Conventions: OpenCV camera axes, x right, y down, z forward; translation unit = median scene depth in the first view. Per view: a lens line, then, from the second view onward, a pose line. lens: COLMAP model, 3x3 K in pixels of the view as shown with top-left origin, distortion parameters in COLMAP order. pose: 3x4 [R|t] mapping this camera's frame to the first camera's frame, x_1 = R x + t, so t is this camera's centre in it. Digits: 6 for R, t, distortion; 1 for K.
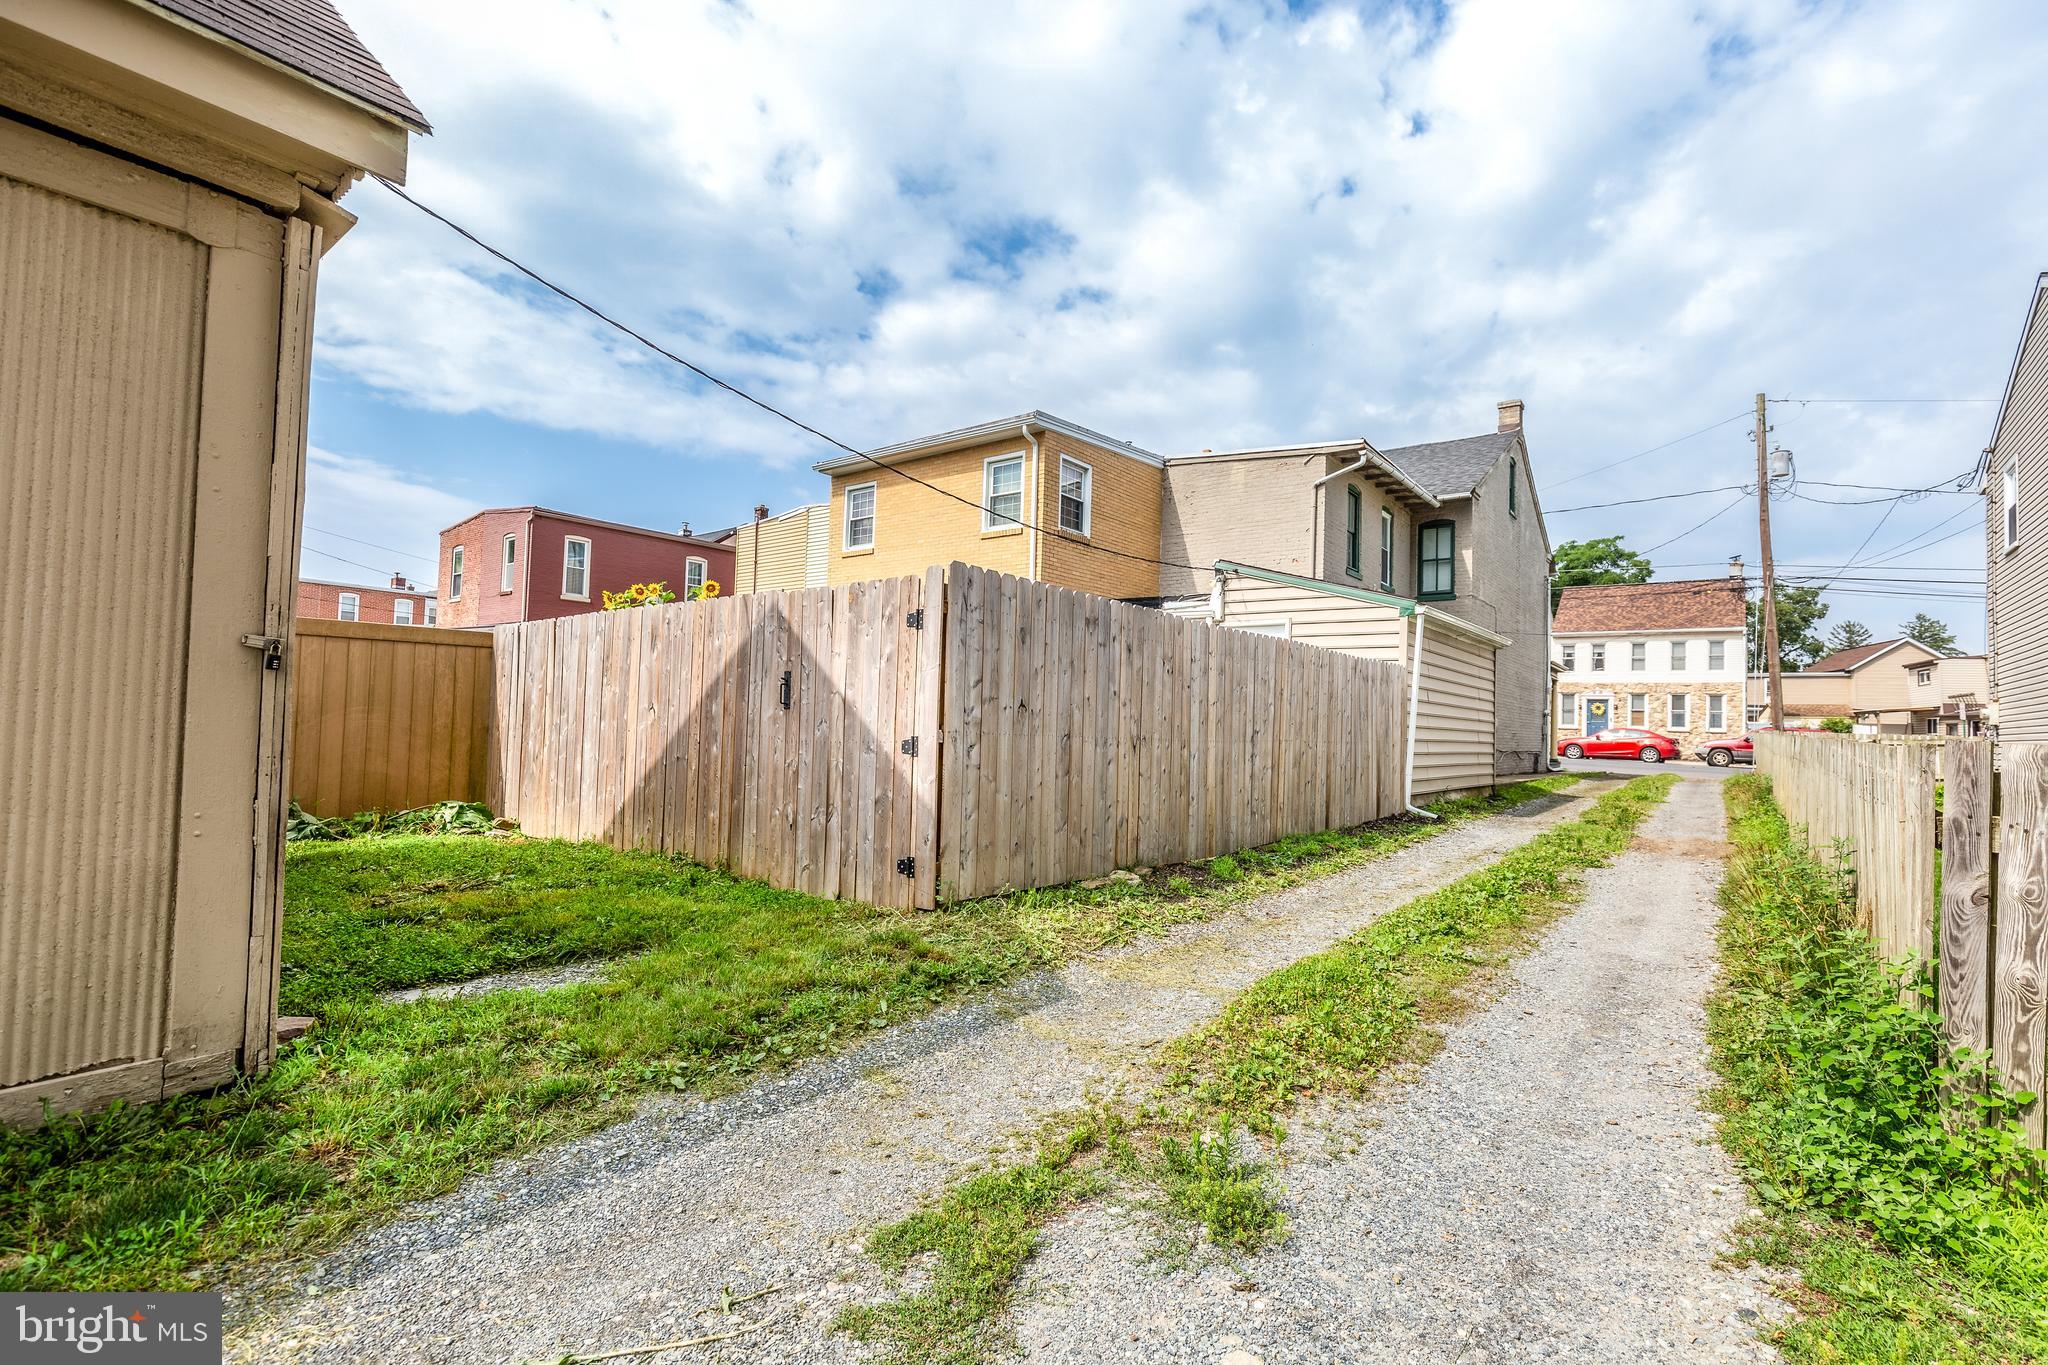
lens RADIAL K [[917.8, 0, 1024.4], [0, 917.8, 691.2], [0, 0, 1]] dist [0.008969, -0.002240]
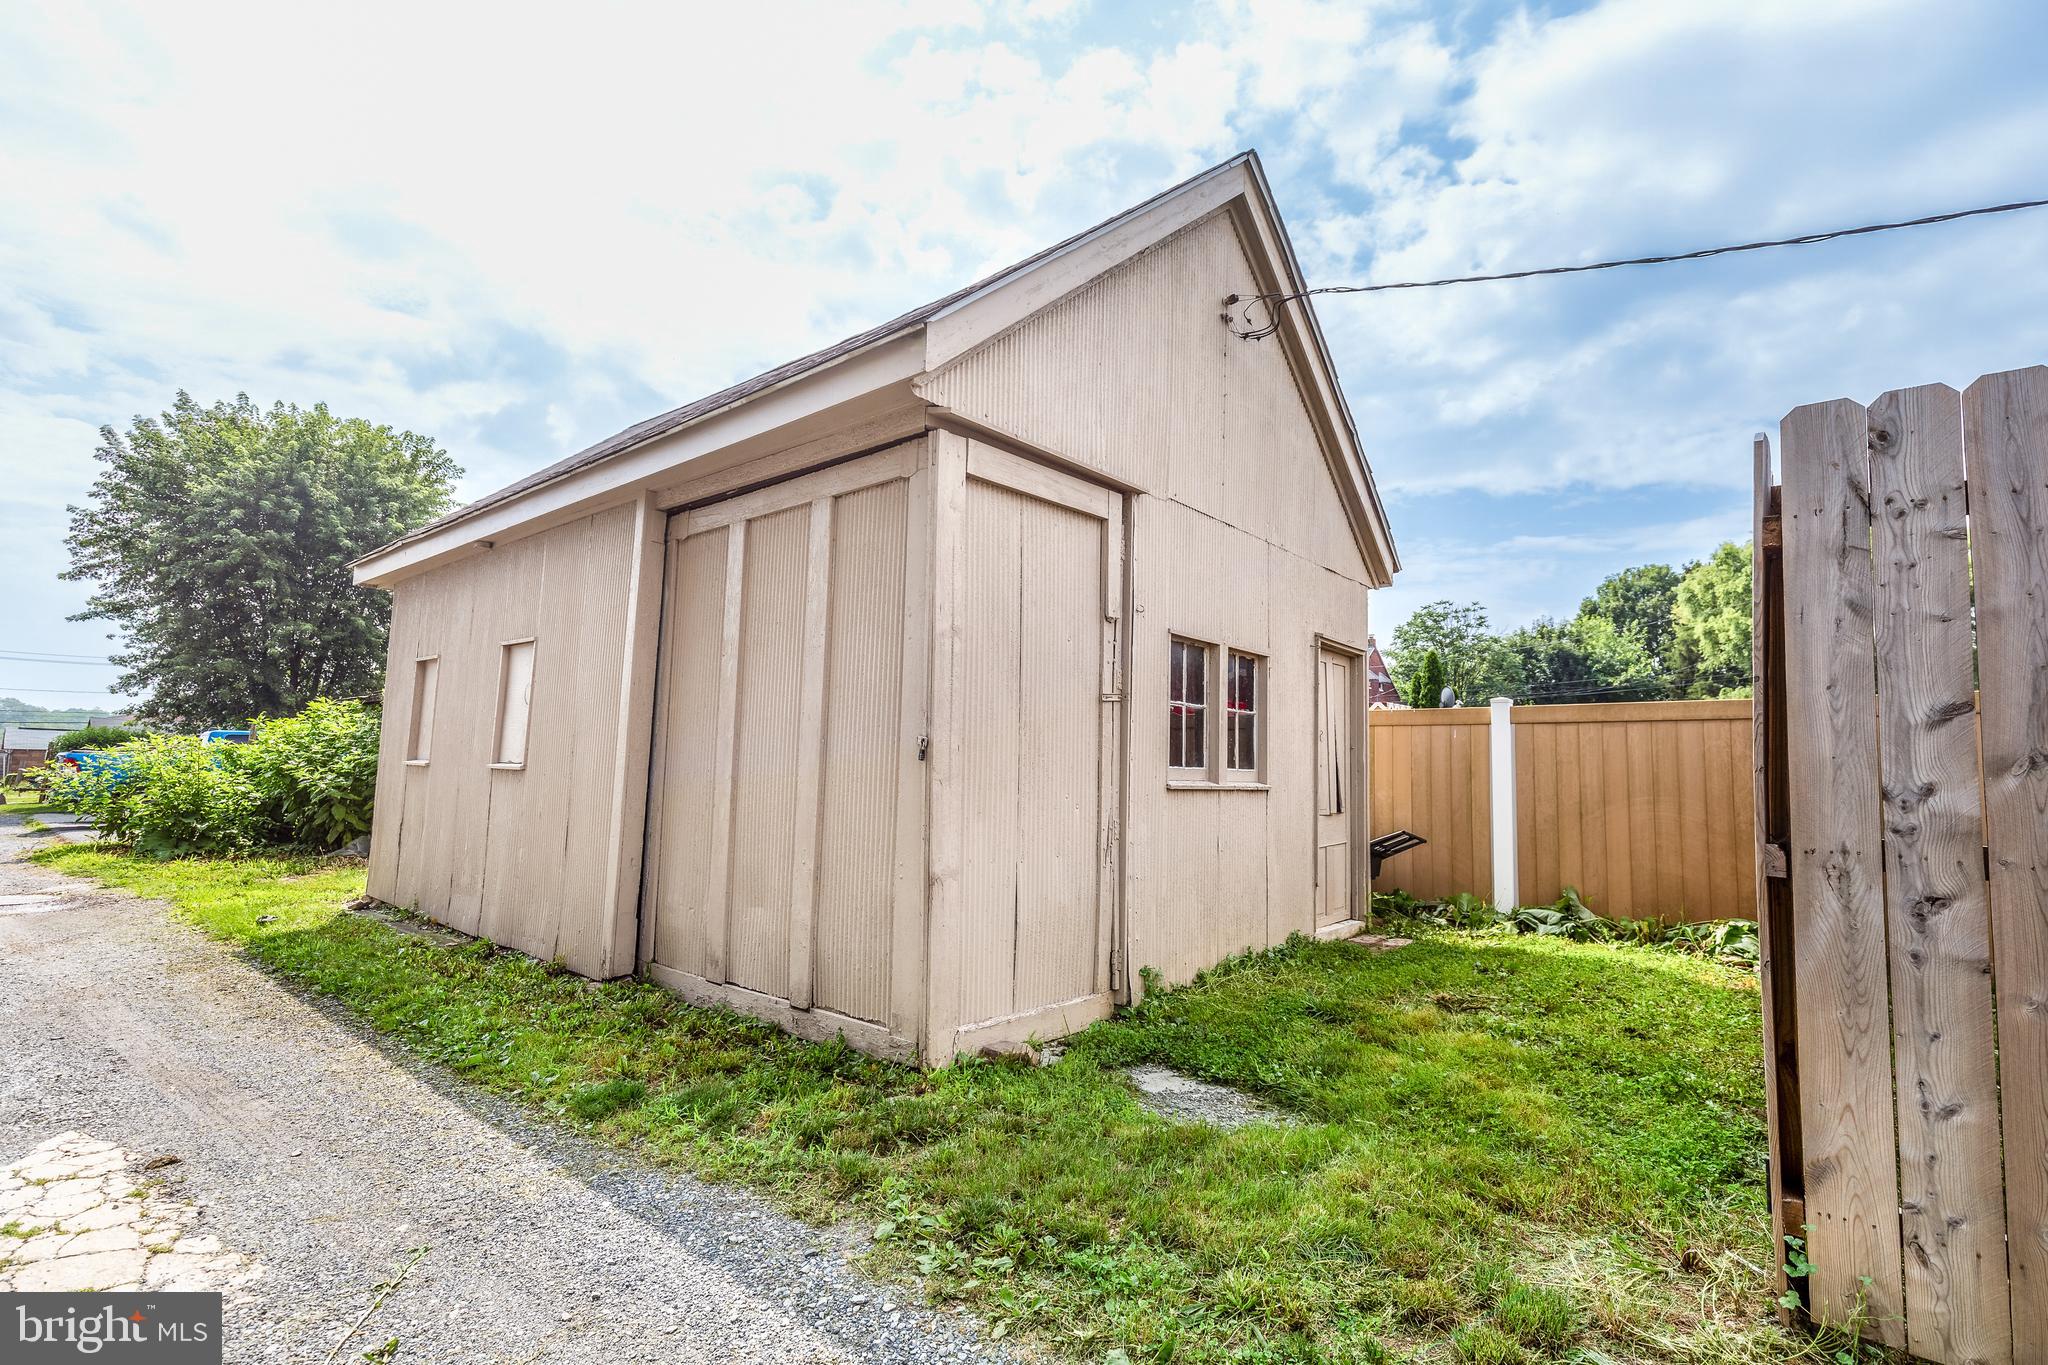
lens RADIAL K [[917.8, 0, 1030.2], [0, 917.8, 685.7], [0, 0, 1]] dist [0.008969, -0.002240]
pose [[-0.026687, -0.122062, -0.992164, 0.293884], [0.011872, 0.992408, -0.122412, 0.018397], [0.999573, -0.015046, -0.025035, 0.654887]]
